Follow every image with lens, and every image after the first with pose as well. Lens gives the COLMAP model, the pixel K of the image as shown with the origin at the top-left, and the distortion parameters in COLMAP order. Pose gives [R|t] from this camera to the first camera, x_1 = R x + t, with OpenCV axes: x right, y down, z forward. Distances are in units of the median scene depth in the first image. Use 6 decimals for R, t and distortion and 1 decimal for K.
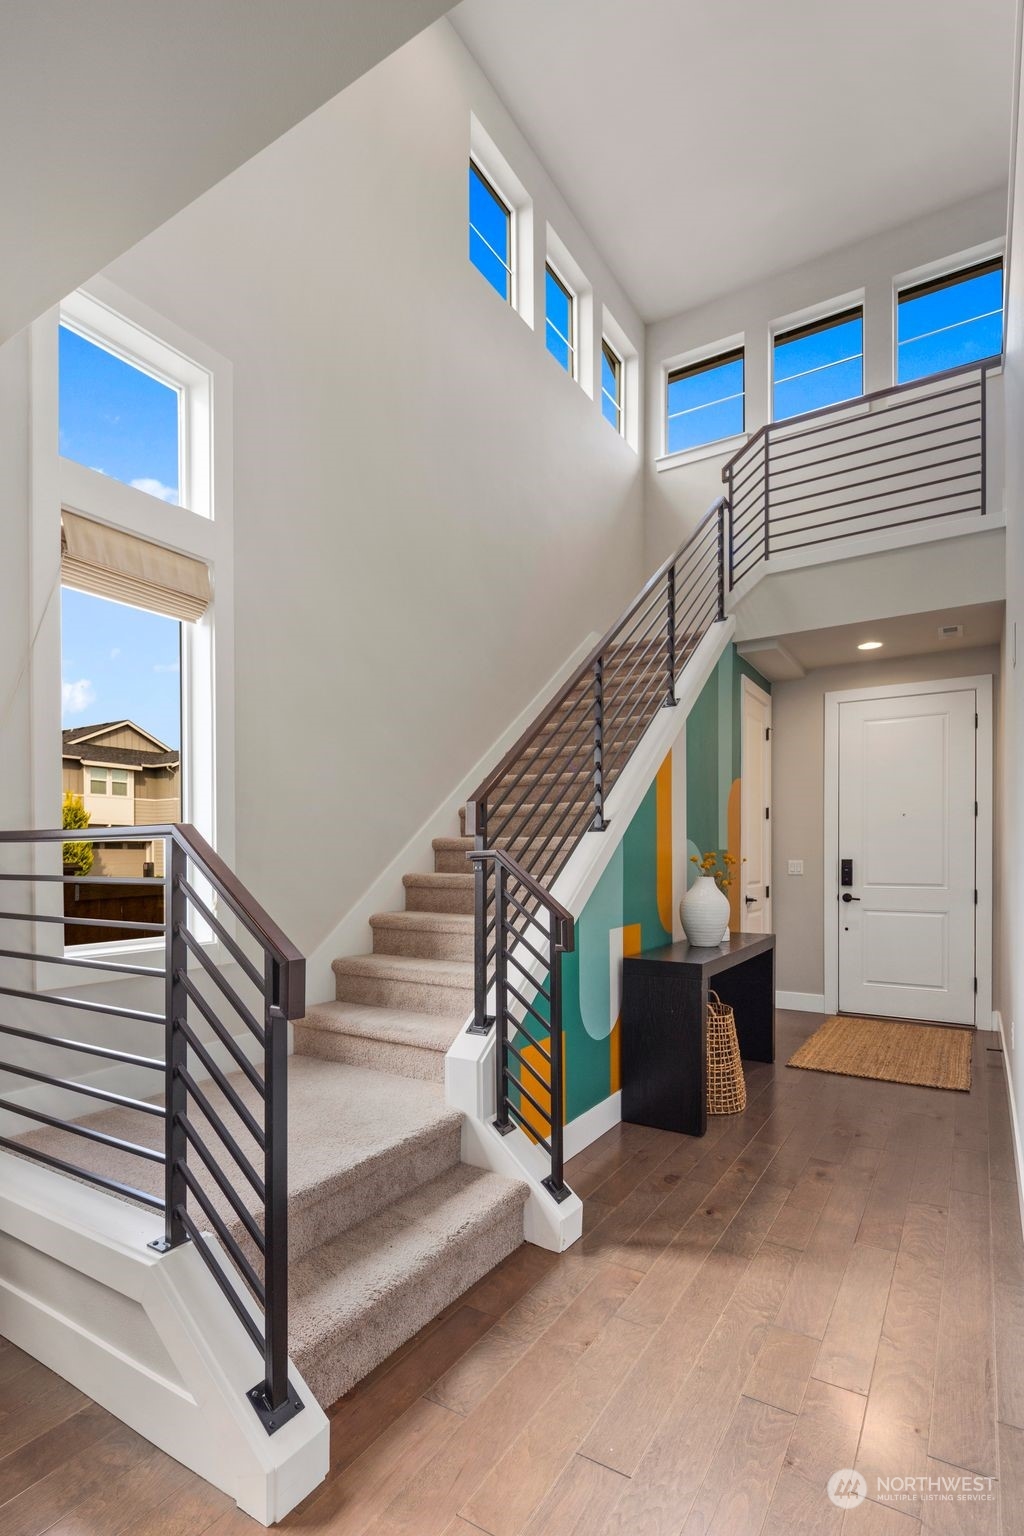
lens RADIAL K [[744.0, 0, 512.0], [0, 744.0, 768.0], [0, 0, 1]] dist [0.000685, -0.000359]
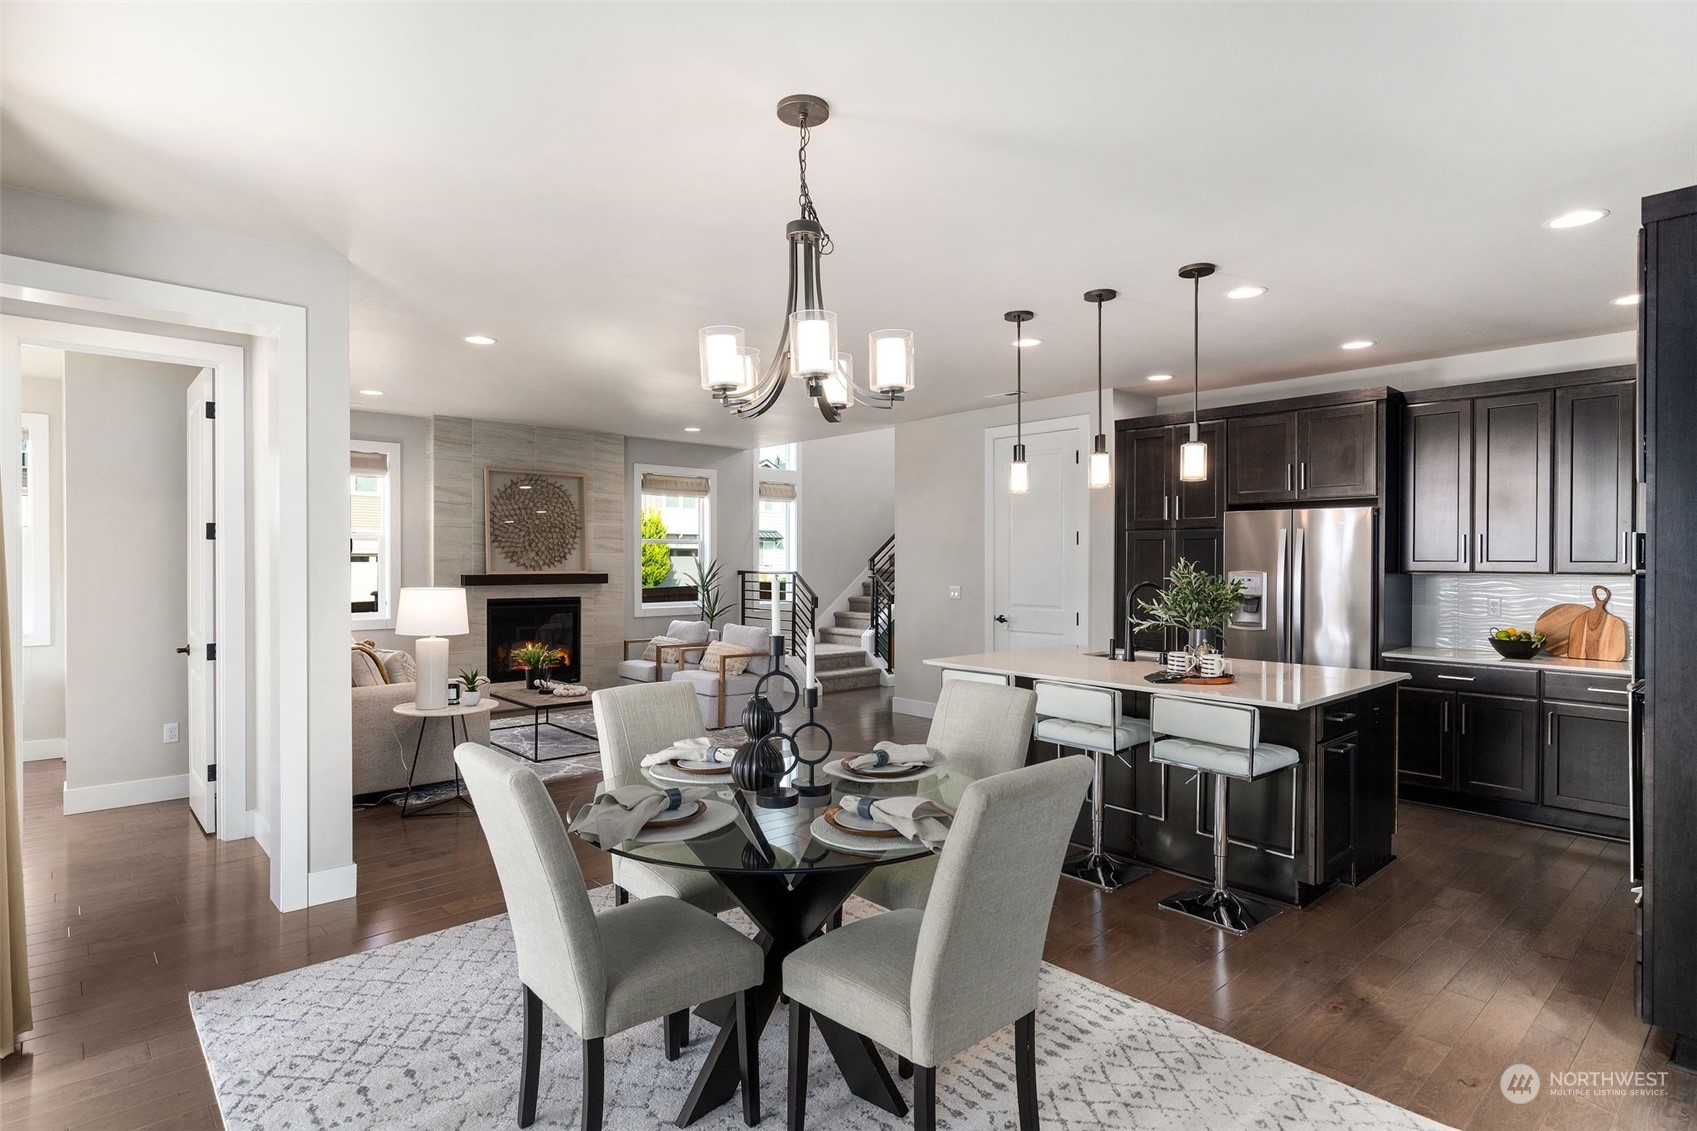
lens RADIAL K [[822.0, 0, 846.0], [0, 822.0, 553.5], [0, 0, 1]] dist [0.000685, -0.000359]
pose [[0.955611, 0.011405, -0.294410, 1.017746], [0.018033, 0.995113, 0.097081, -0.404436], [0.294078, -0.098081, 0.950736, -2.799818]]
